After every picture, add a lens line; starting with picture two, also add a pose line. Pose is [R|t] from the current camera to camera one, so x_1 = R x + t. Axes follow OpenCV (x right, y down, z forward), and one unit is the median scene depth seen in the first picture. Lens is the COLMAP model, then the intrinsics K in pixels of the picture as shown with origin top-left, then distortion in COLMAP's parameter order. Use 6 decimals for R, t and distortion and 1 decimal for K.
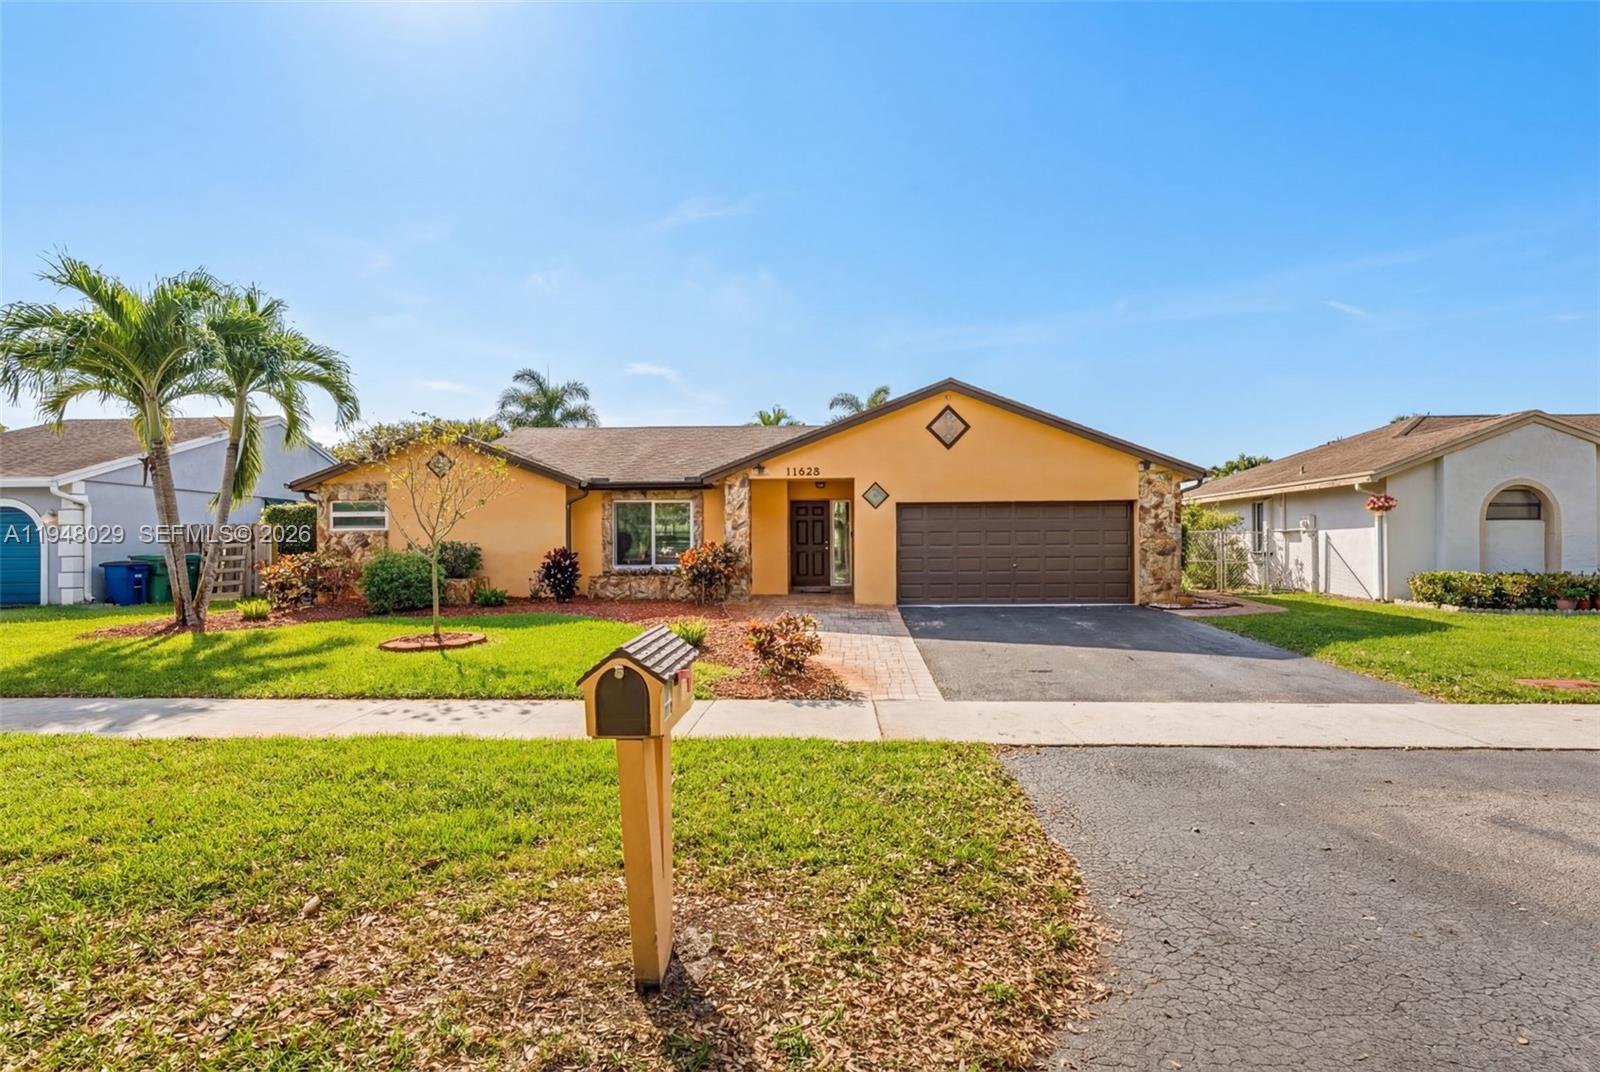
lens RADIAL K [[642.5, 0, 800.0], [0, 642.5, 536.0], [0, 0, 1]] dist [-0.000016, 0.000309]
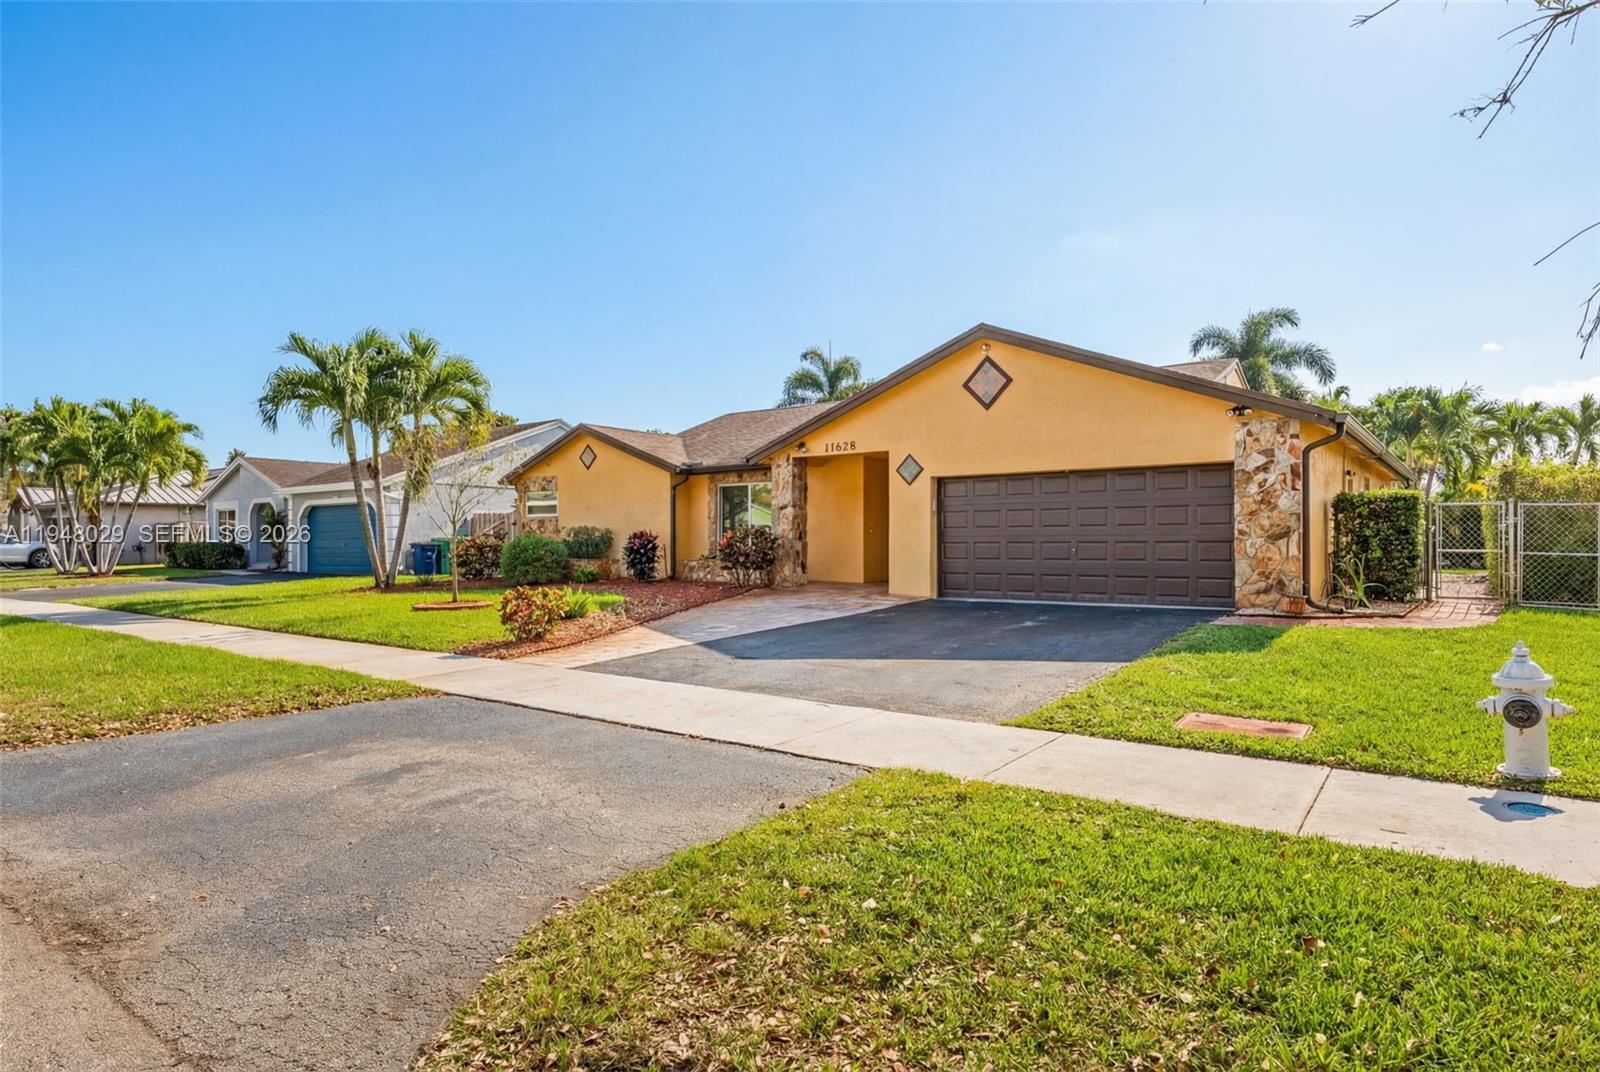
lens RADIAL K [[749.3, 0, 800.0], [0, 749.3, 536.0], [0, 0, 1]] dist [0.001150, 0.000165]
pose [[0.874186, 0.000842, -0.485591, 0.479913], [0.009742, 0.999767, 0.019271, 0.005551], [0.485494, -0.021577, 0.873974, 0.040561]]
